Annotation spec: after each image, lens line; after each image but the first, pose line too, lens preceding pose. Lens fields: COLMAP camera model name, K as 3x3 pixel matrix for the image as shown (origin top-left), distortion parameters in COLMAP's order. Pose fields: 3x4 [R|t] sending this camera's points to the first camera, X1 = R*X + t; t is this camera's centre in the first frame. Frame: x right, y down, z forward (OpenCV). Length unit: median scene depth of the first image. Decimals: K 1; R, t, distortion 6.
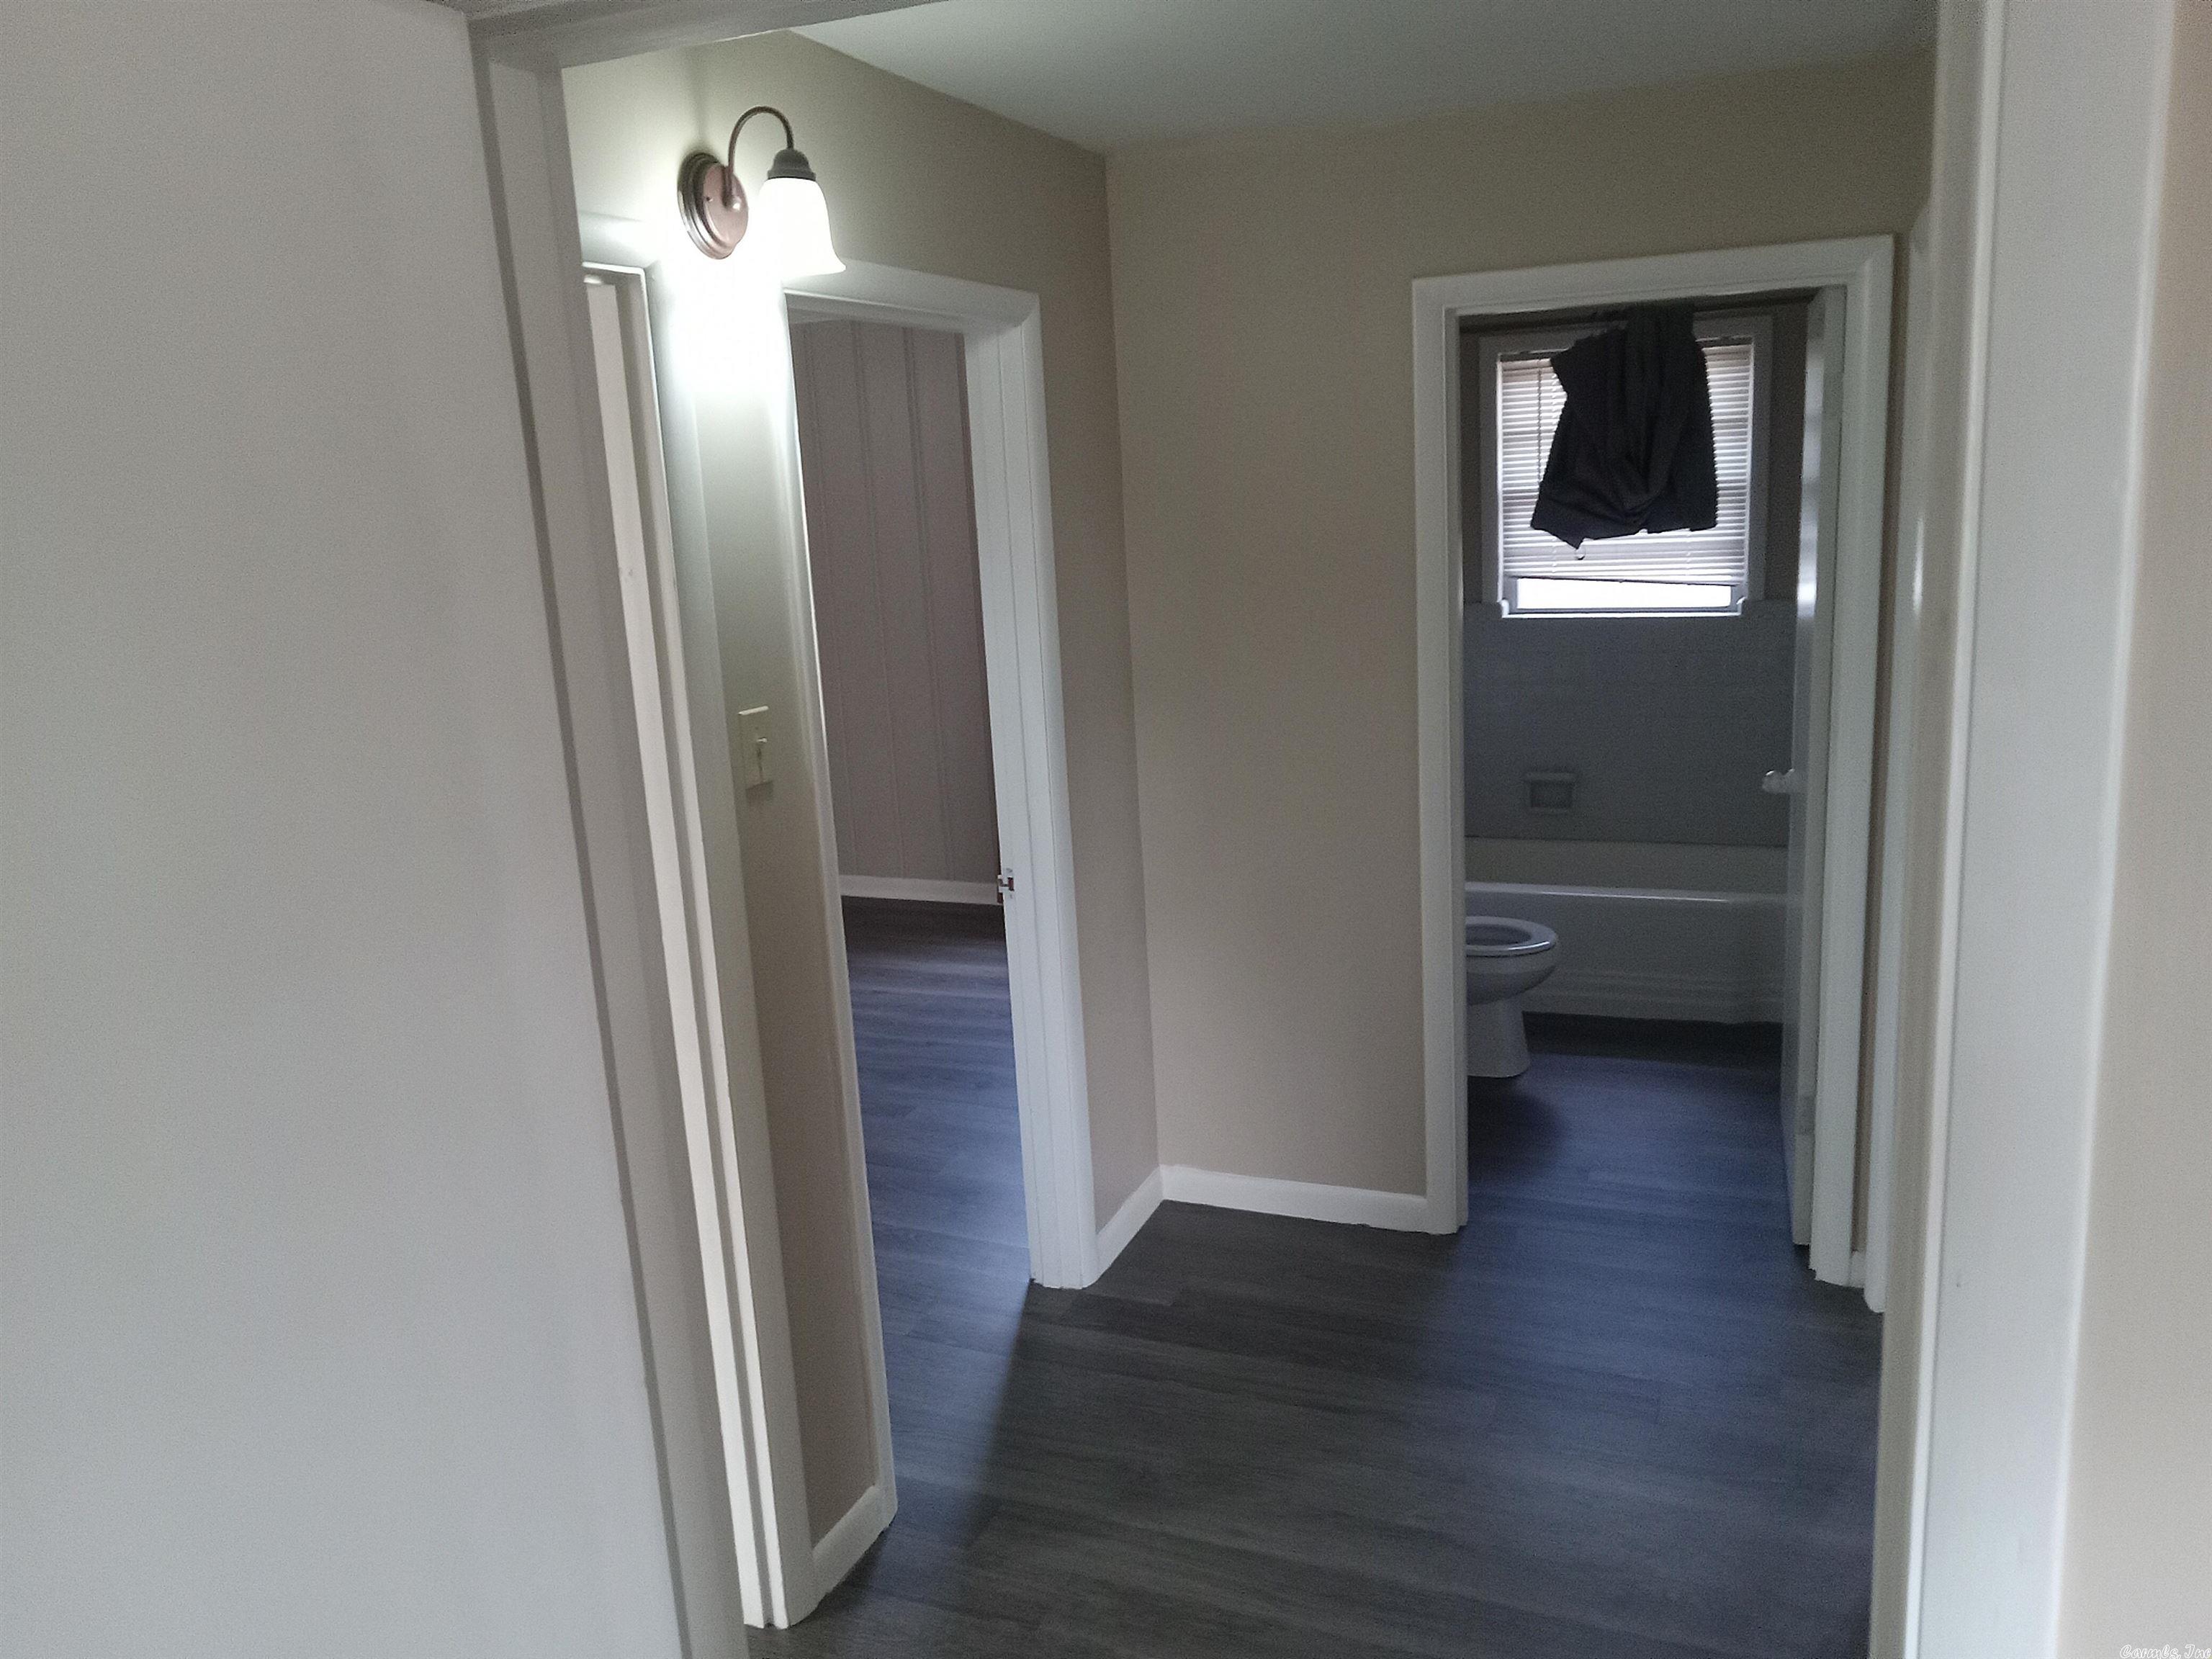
lens RADIAL K [[1646.3, 0, 1114.1], [0, 1646.3, 813.0], [0, 0, 1]] dist [-0.013963, 0.011140]
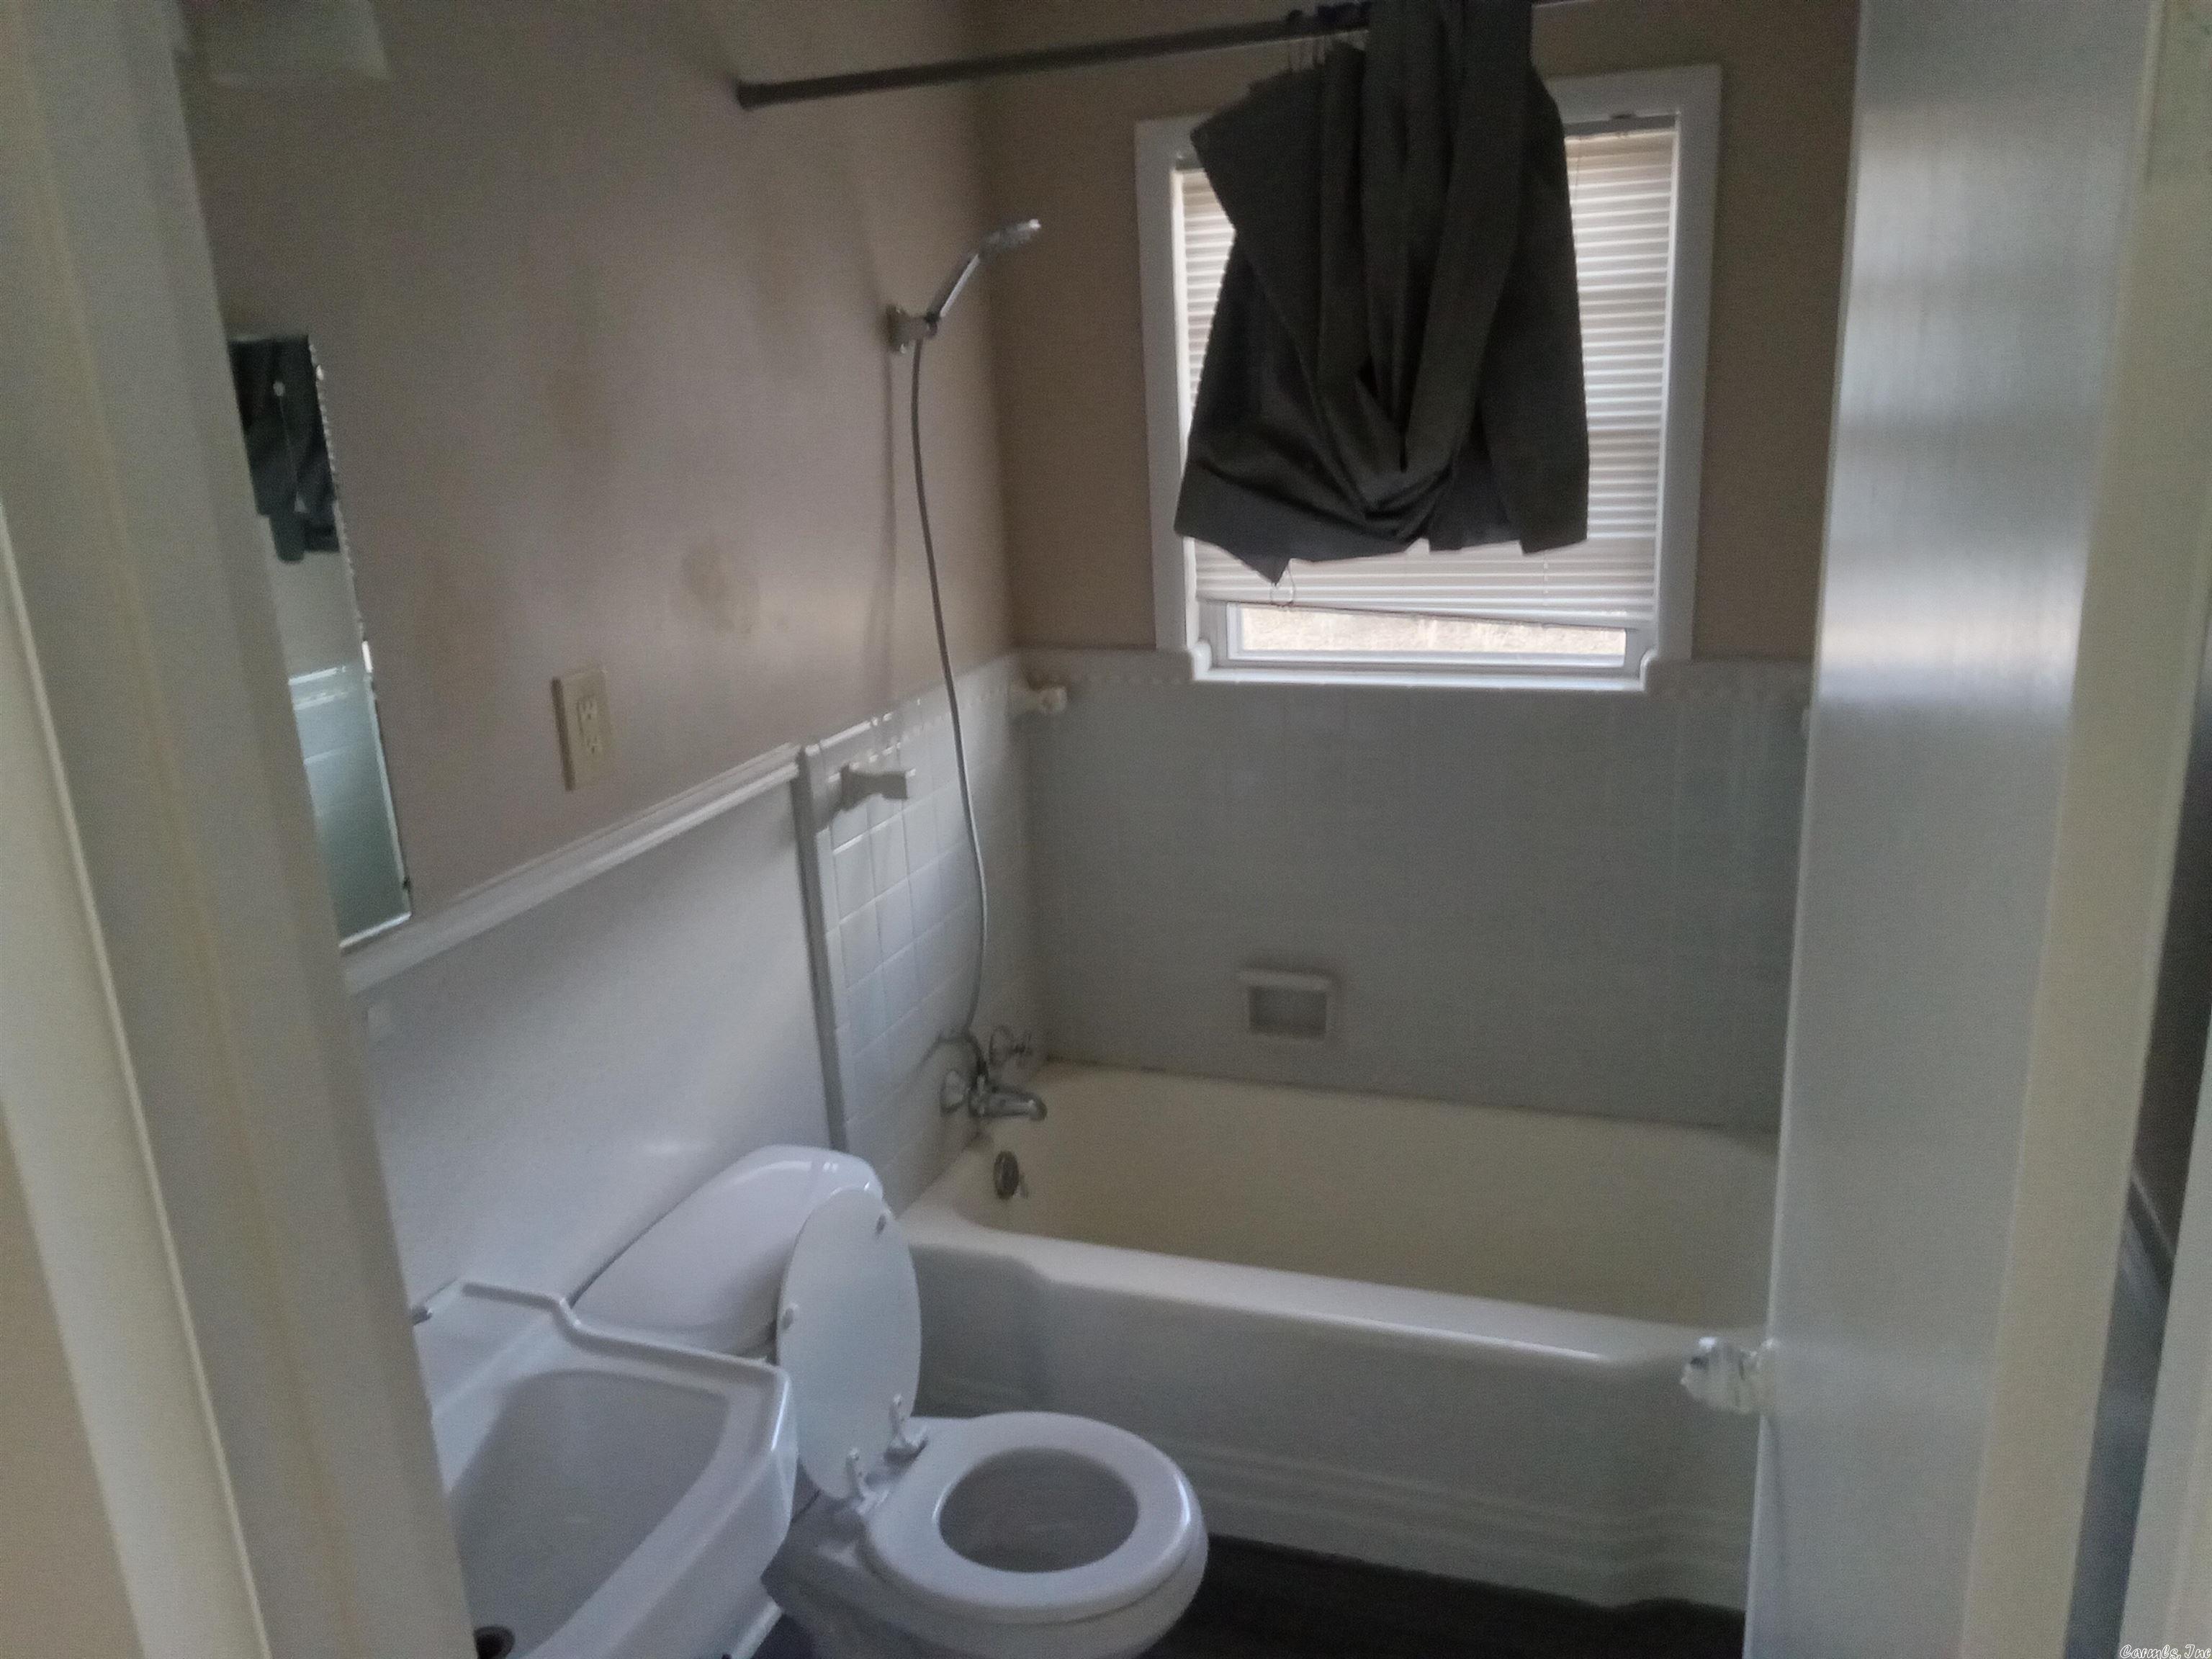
lens RADIAL K [[1646.3, 0, 1114.1], [0, 1646.3, 813.0], [0, 0, 1]] dist [-0.013963, 0.011140]
pose [[0.999063, -0.004594, 0.043025, 0.202361], [0.002033, 0.998233, 0.059386, -0.115516], [-0.043222, -0.059243, 0.997307, 0.515959]]
